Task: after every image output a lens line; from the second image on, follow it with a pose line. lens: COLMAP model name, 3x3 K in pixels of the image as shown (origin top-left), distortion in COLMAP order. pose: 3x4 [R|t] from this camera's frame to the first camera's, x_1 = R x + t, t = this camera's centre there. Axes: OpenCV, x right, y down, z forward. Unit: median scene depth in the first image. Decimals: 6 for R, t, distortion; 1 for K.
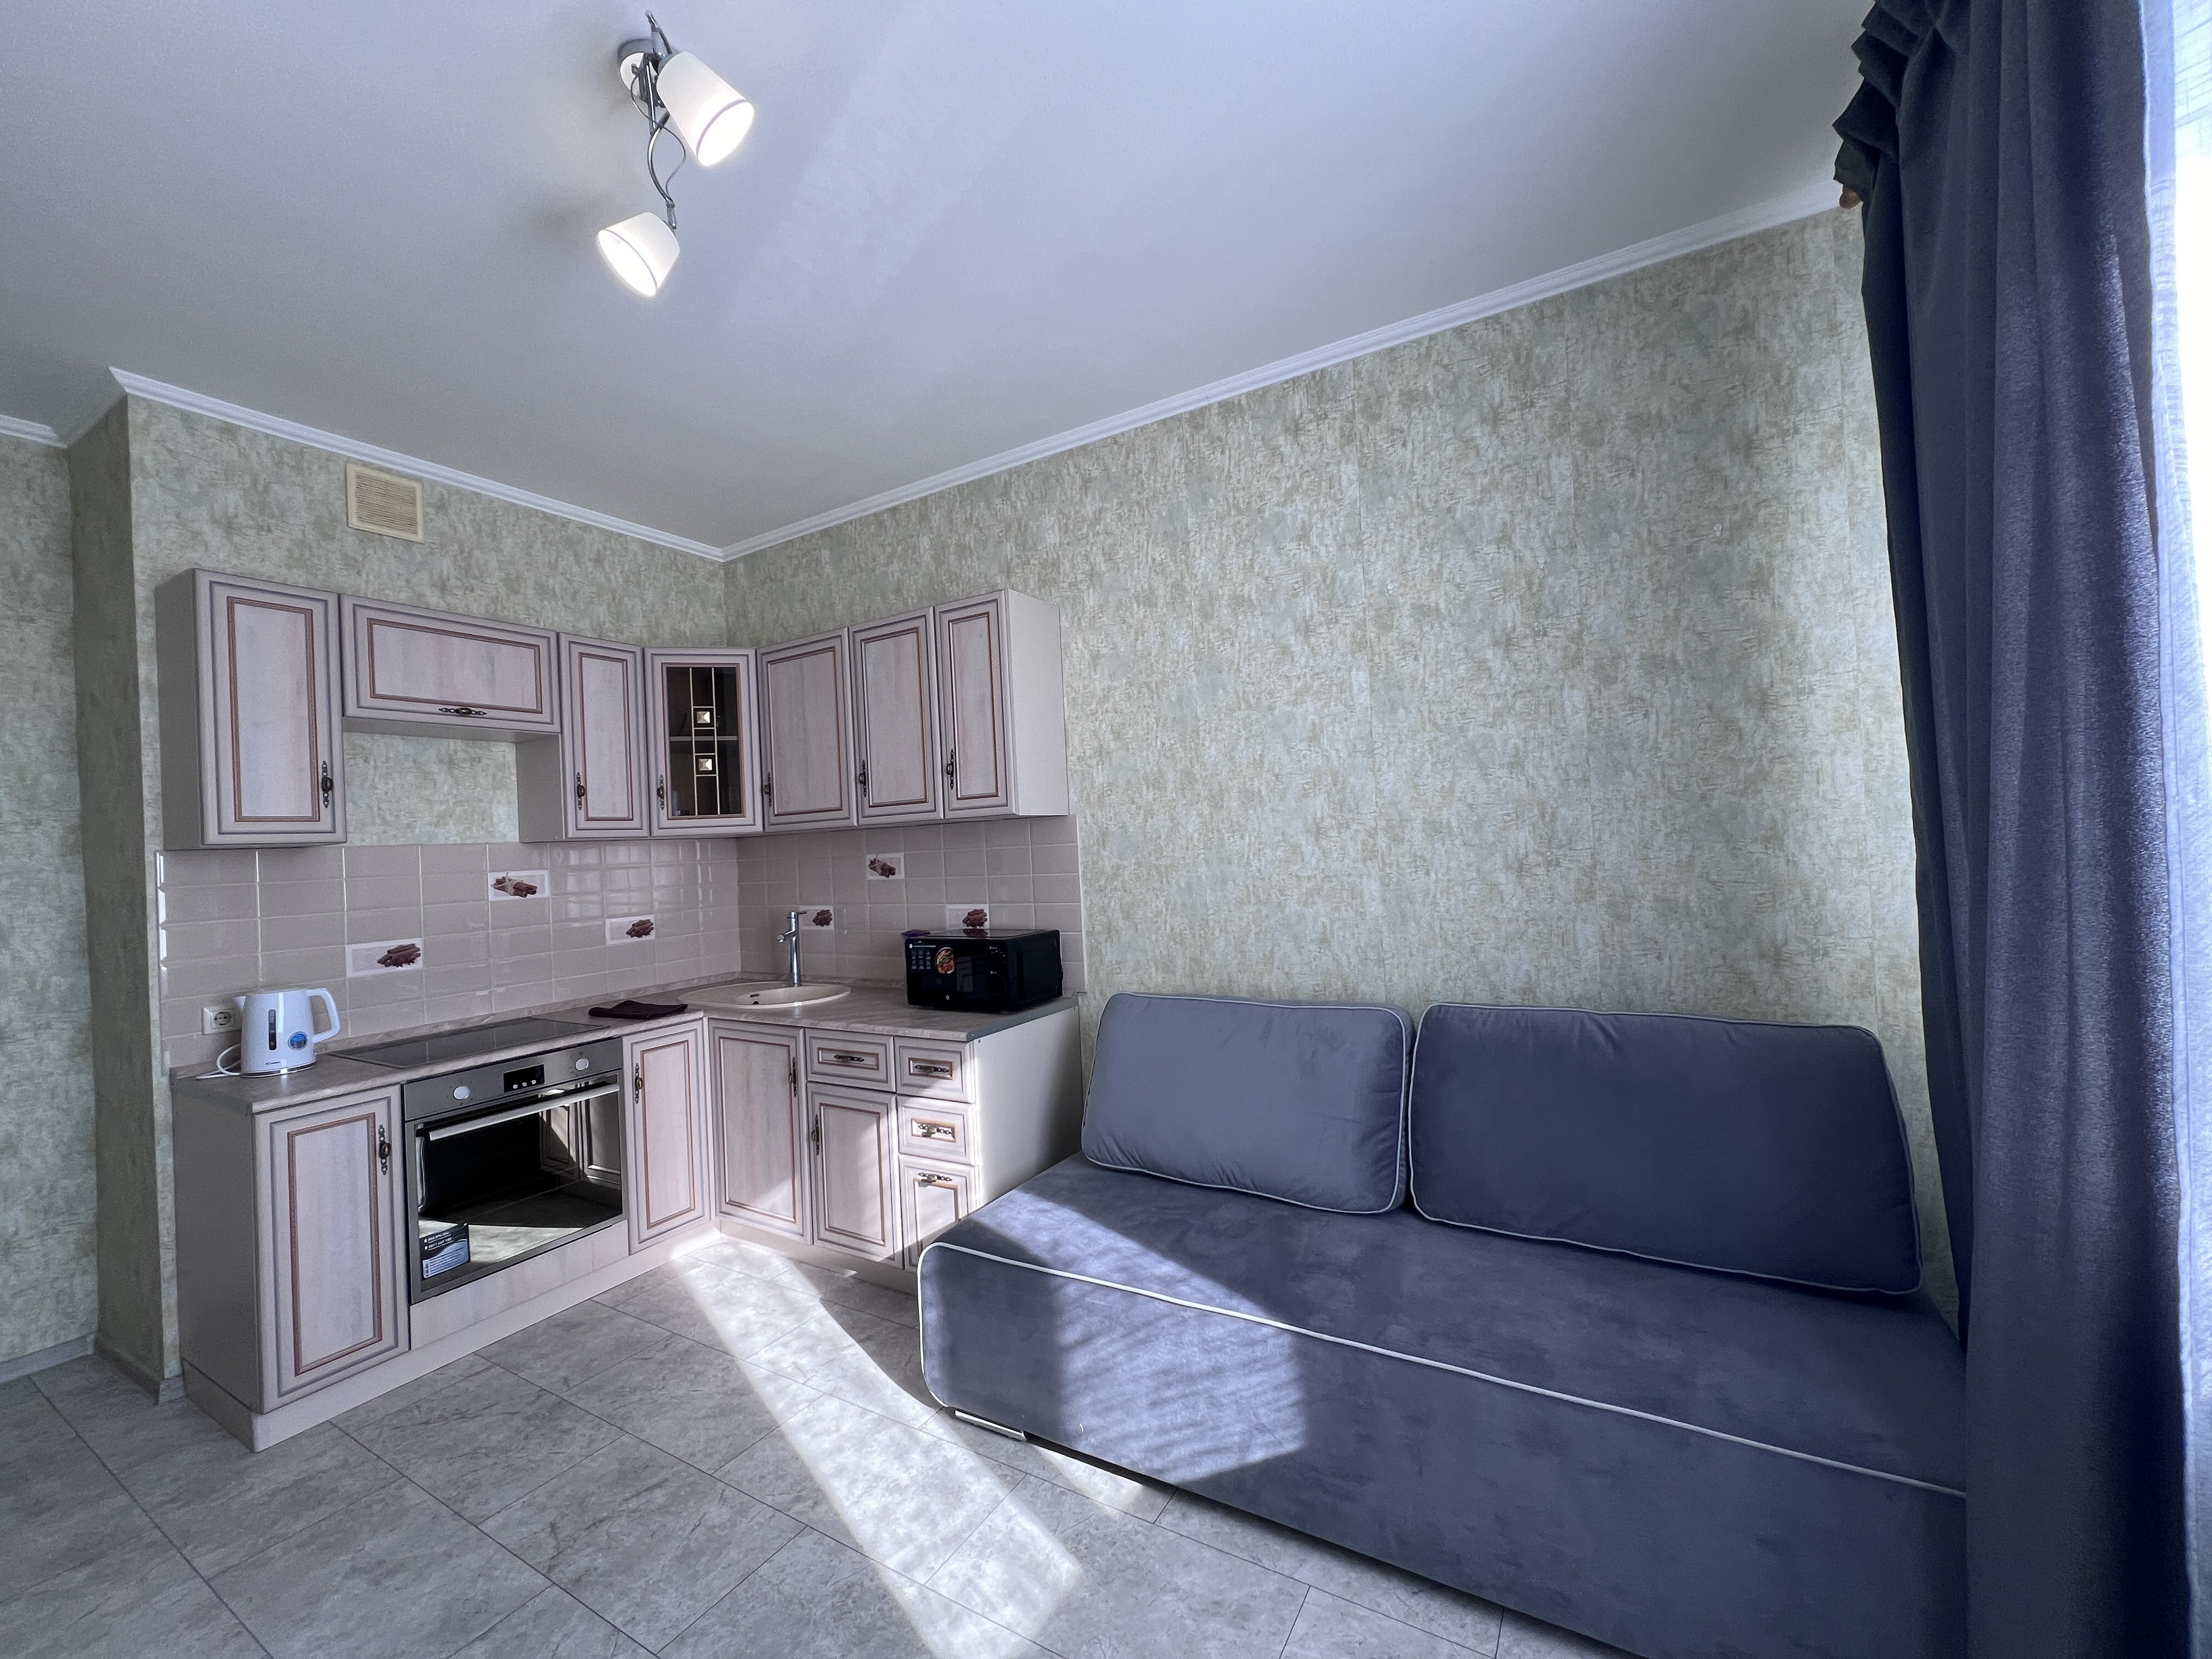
lens RADIAL K [[887.7, 0, 1109.3], [0, 887.7, 831.3], [0, 0, 1]] dist [-0.002991, 0.000888]
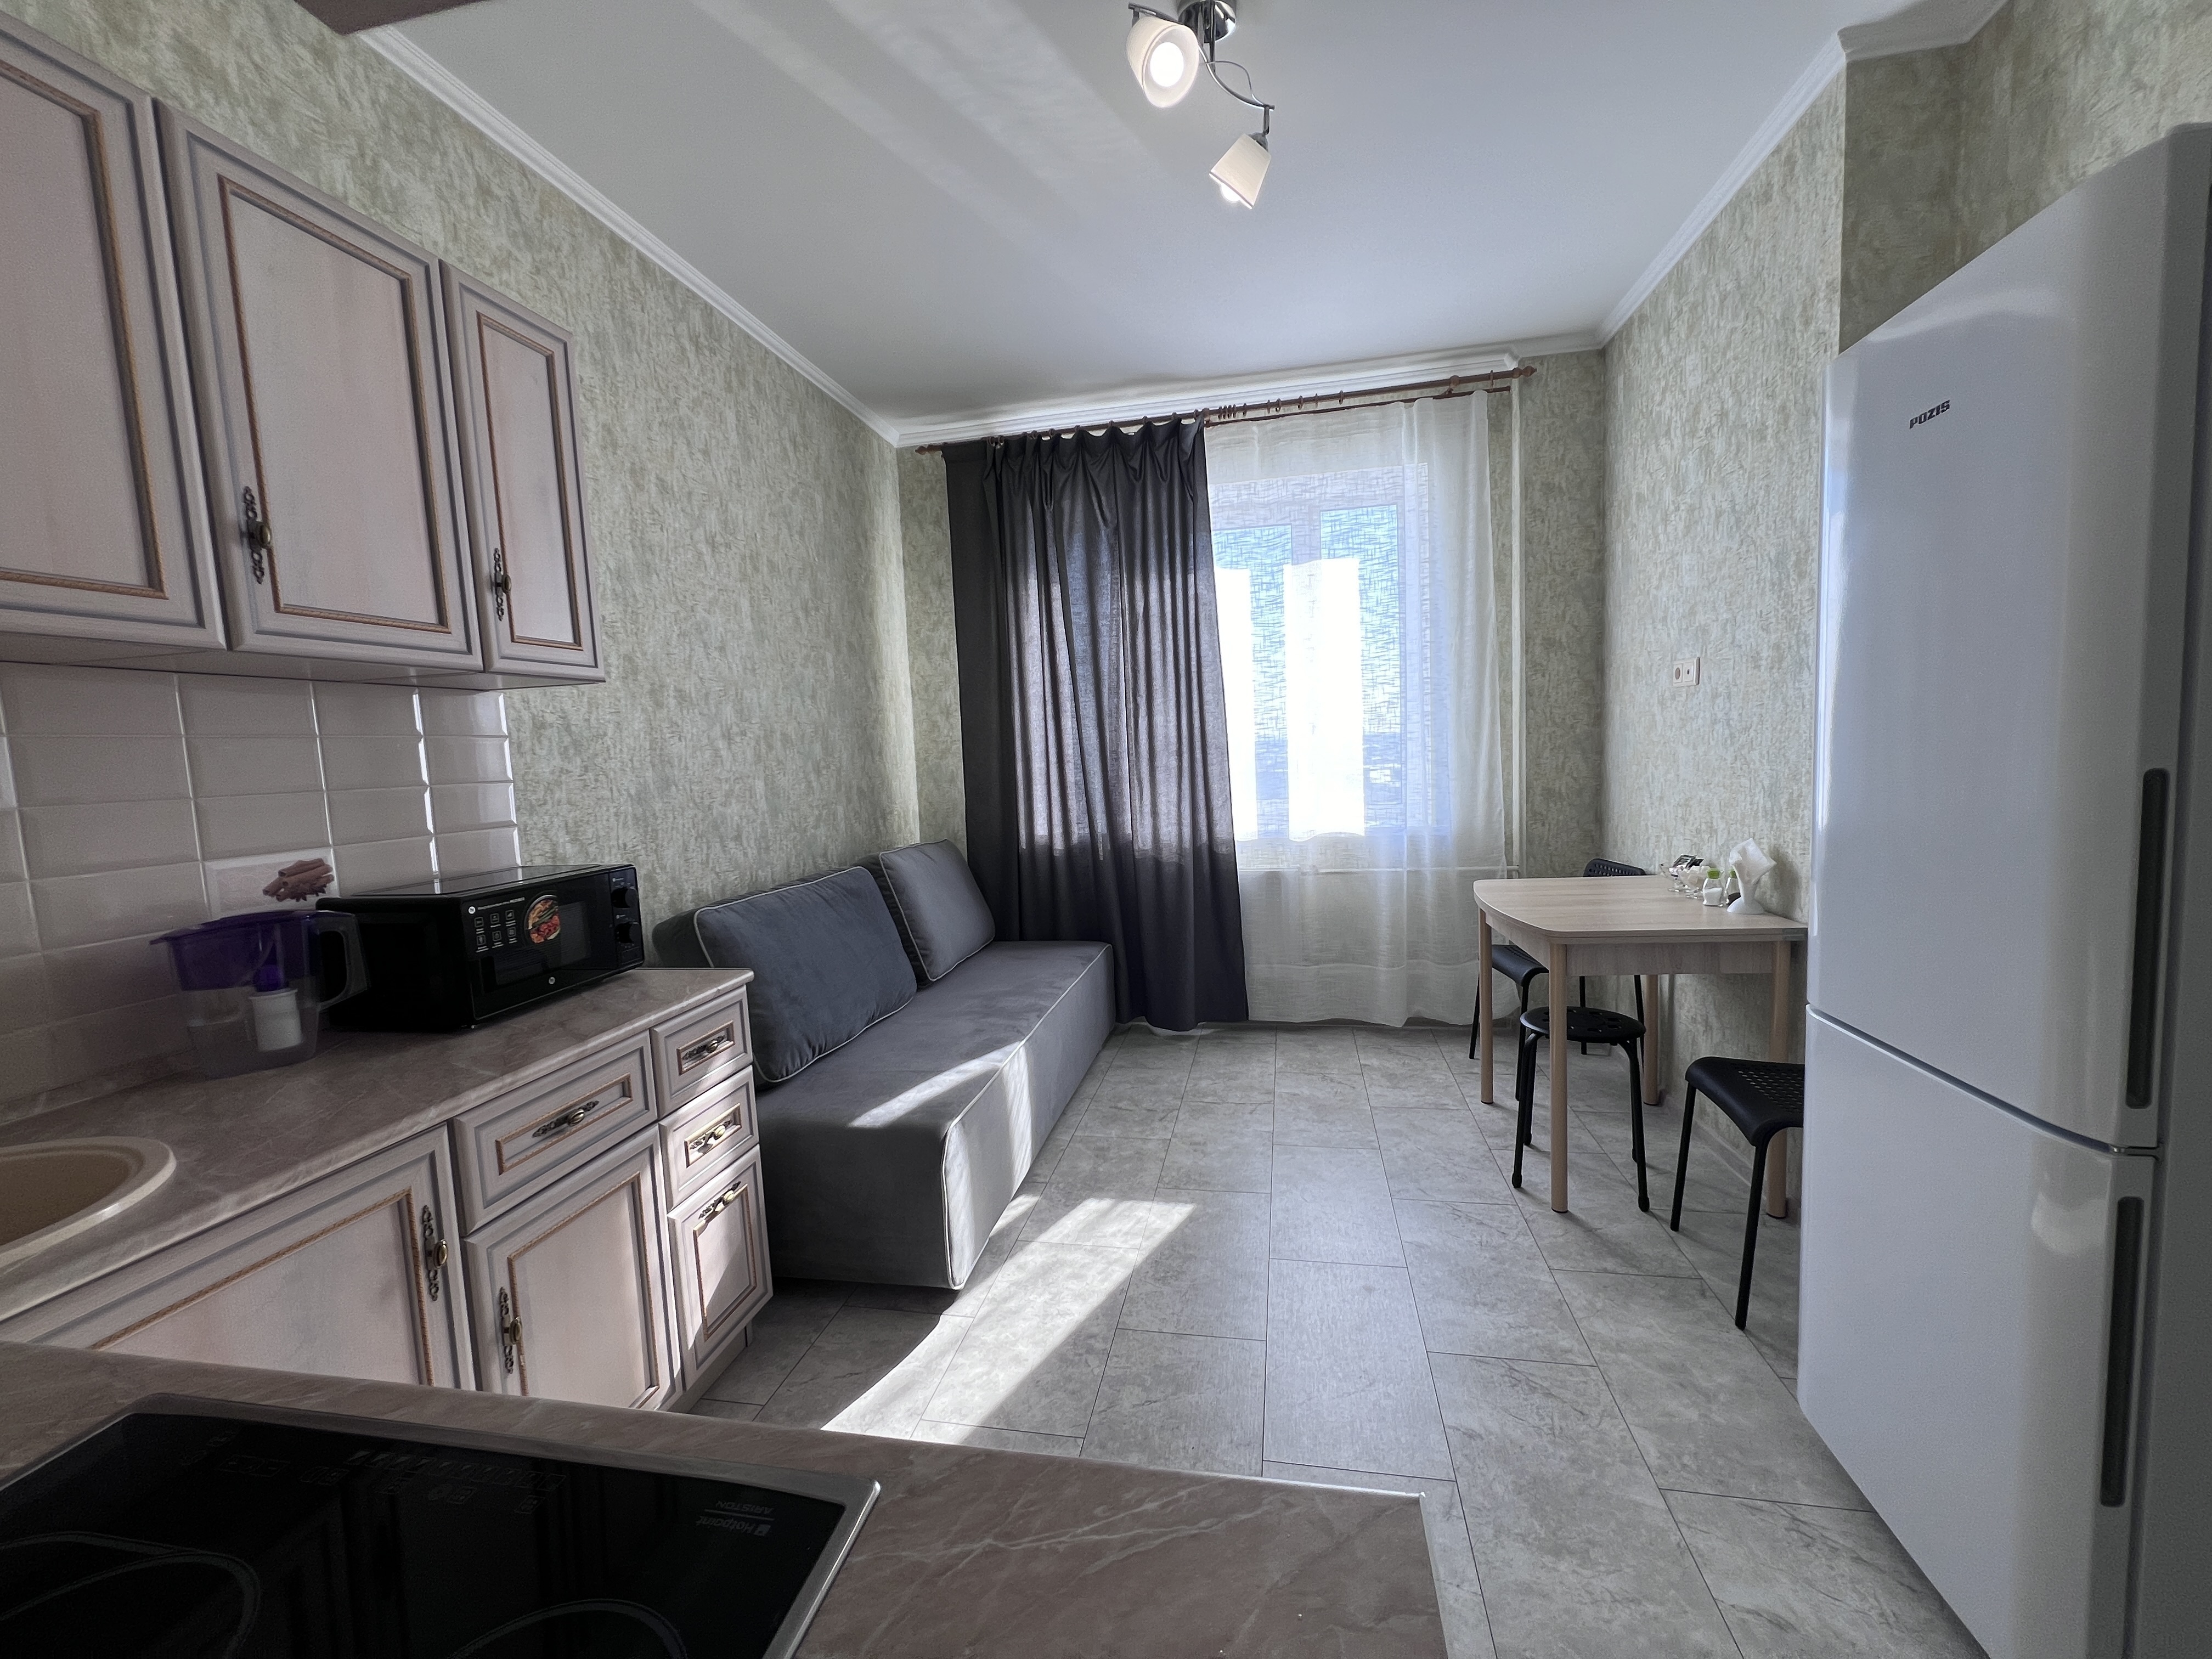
lens RADIAL K [[887.7, 0, 1106.7], [0, 887.7, 832.0], [0, 0, 1]] dist [-0.002991, 0.000888]
pose [[-0.328425, -0.026356, 0.944162, -0.897572], [0.049227, 0.997774, 0.044976, 0.085811], [-0.943246, 0.061250, -0.326397, 0.885910]]
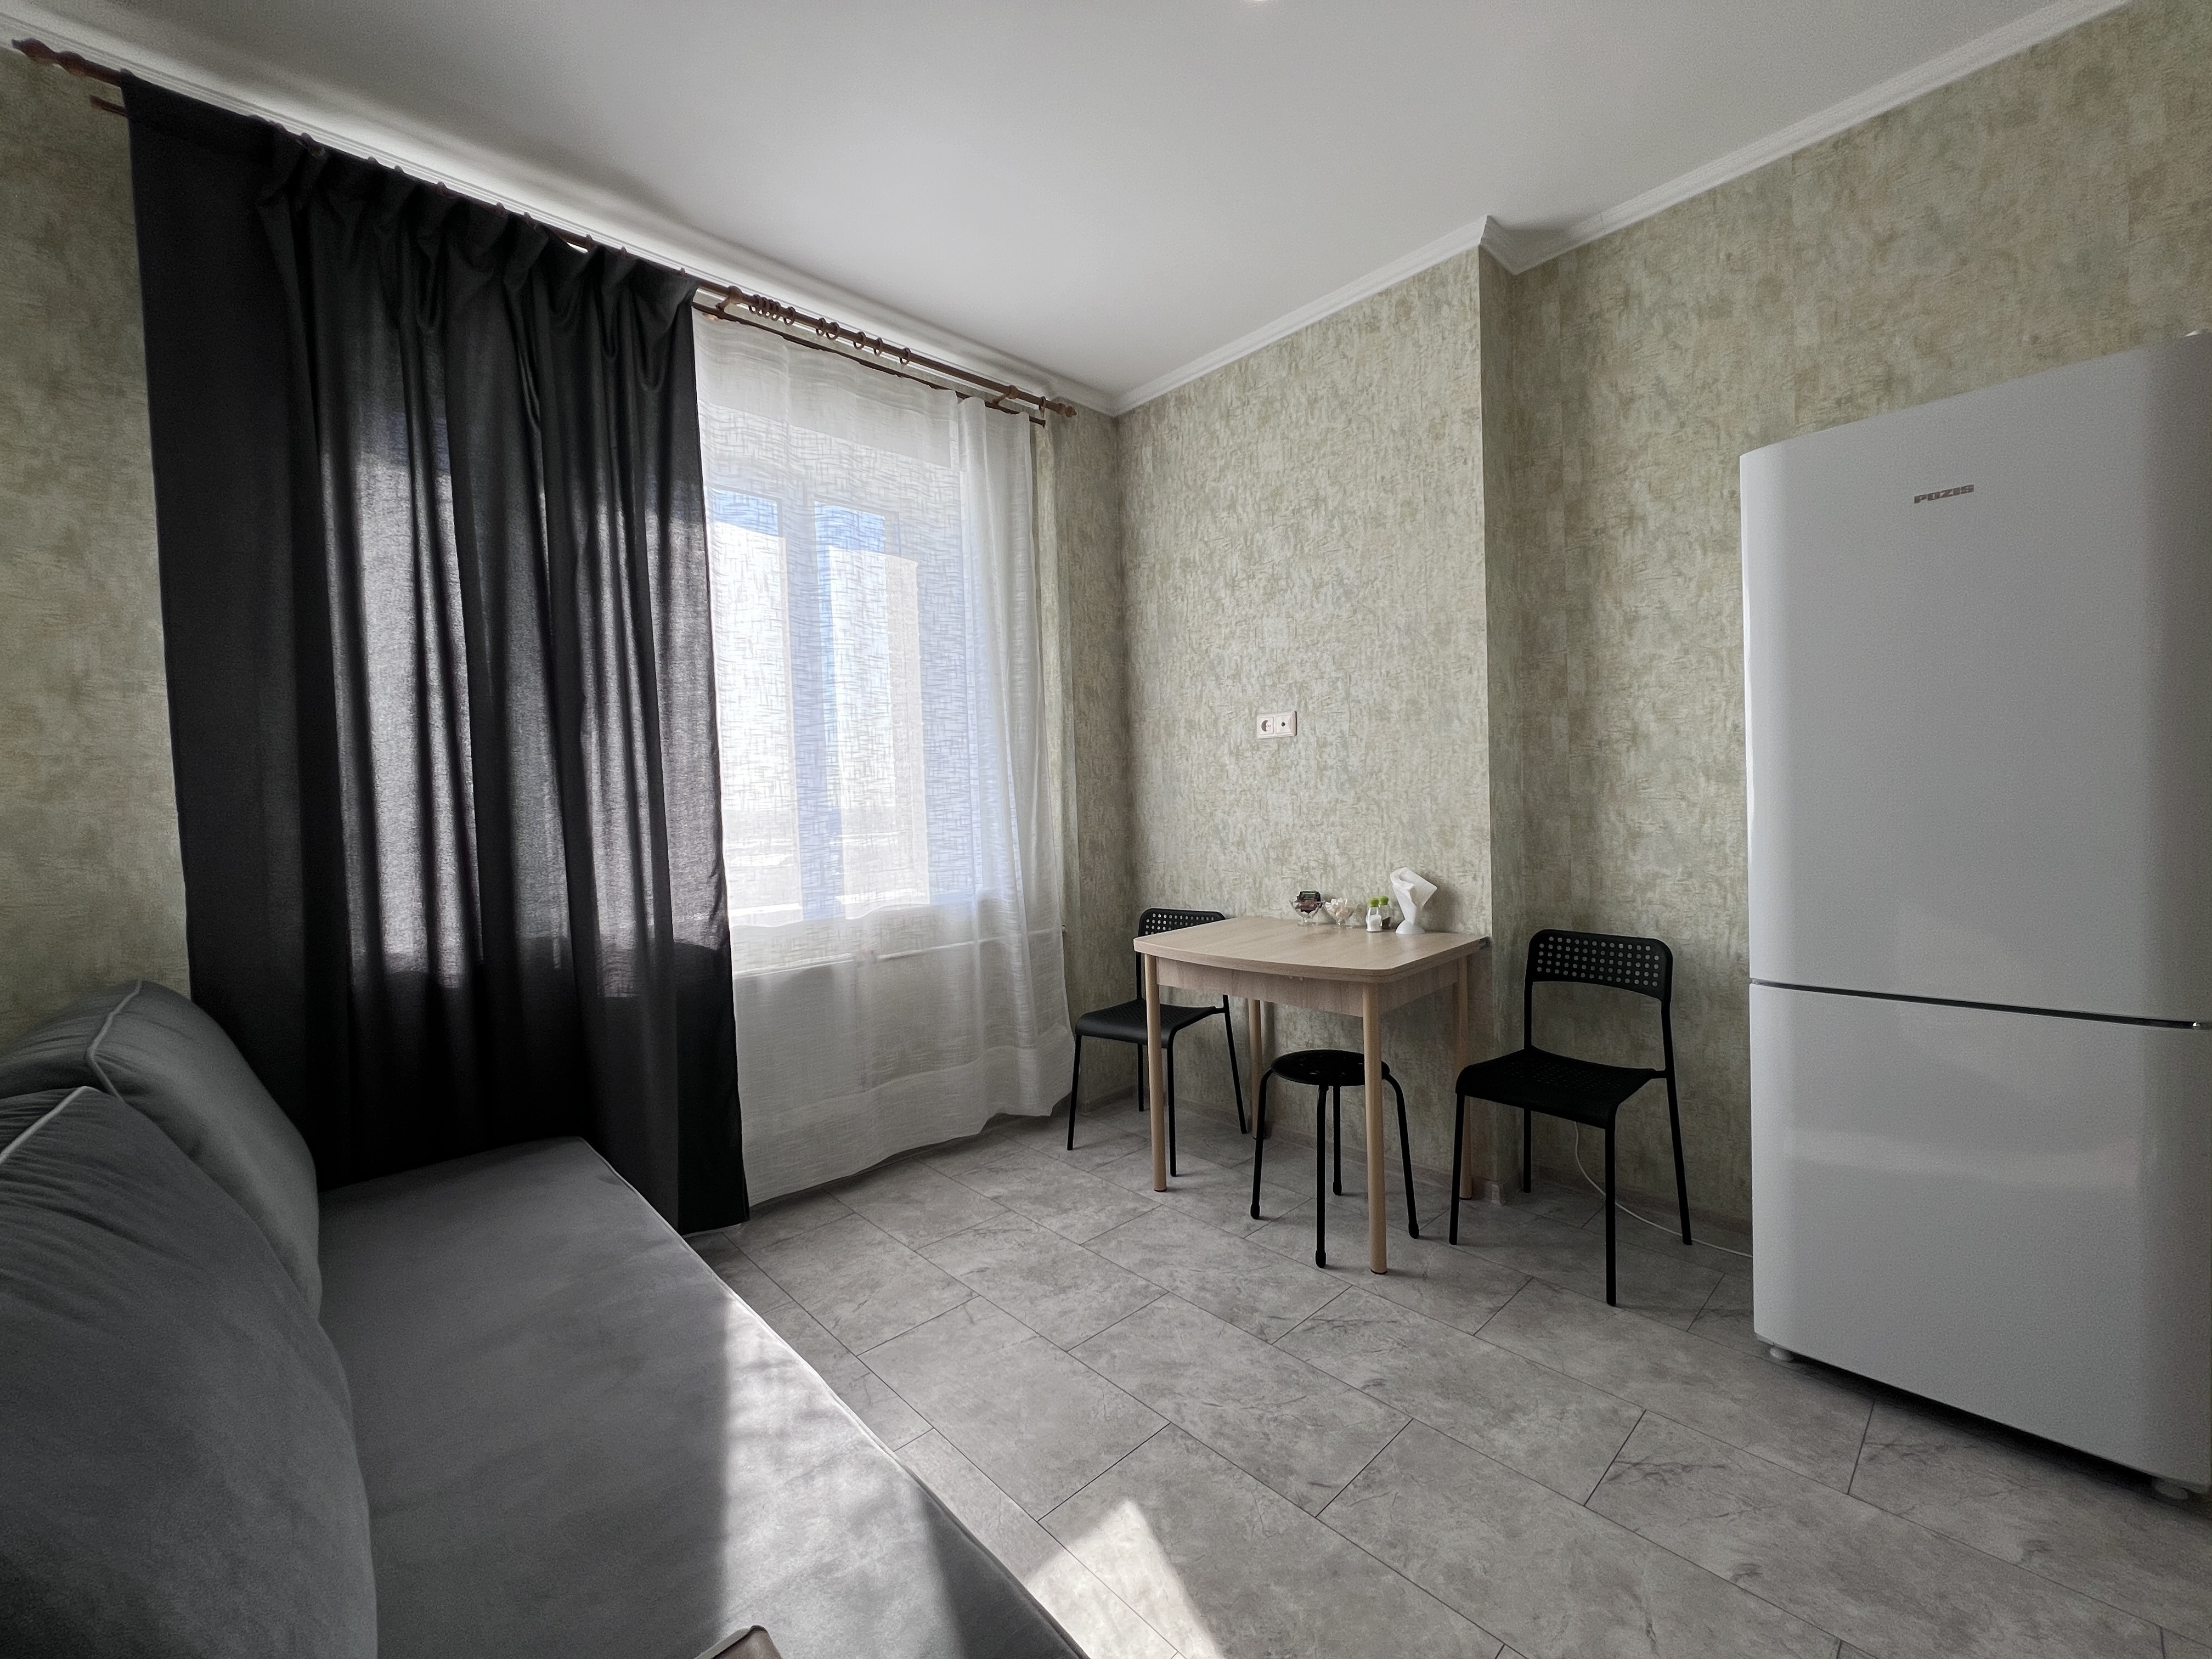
lens RADIAL K [[887.7, 0, 1107.4], [0, 887.7, 833.3], [0, 0, 1]] dist [-0.002991, 0.000888]
pose [[-0.957330, 0.069791, 0.280445, -0.249892], [0.075650, 0.997083, 0.010106, 0.089372], [-0.278922, 0.030890, -0.959817, 1.044175]]
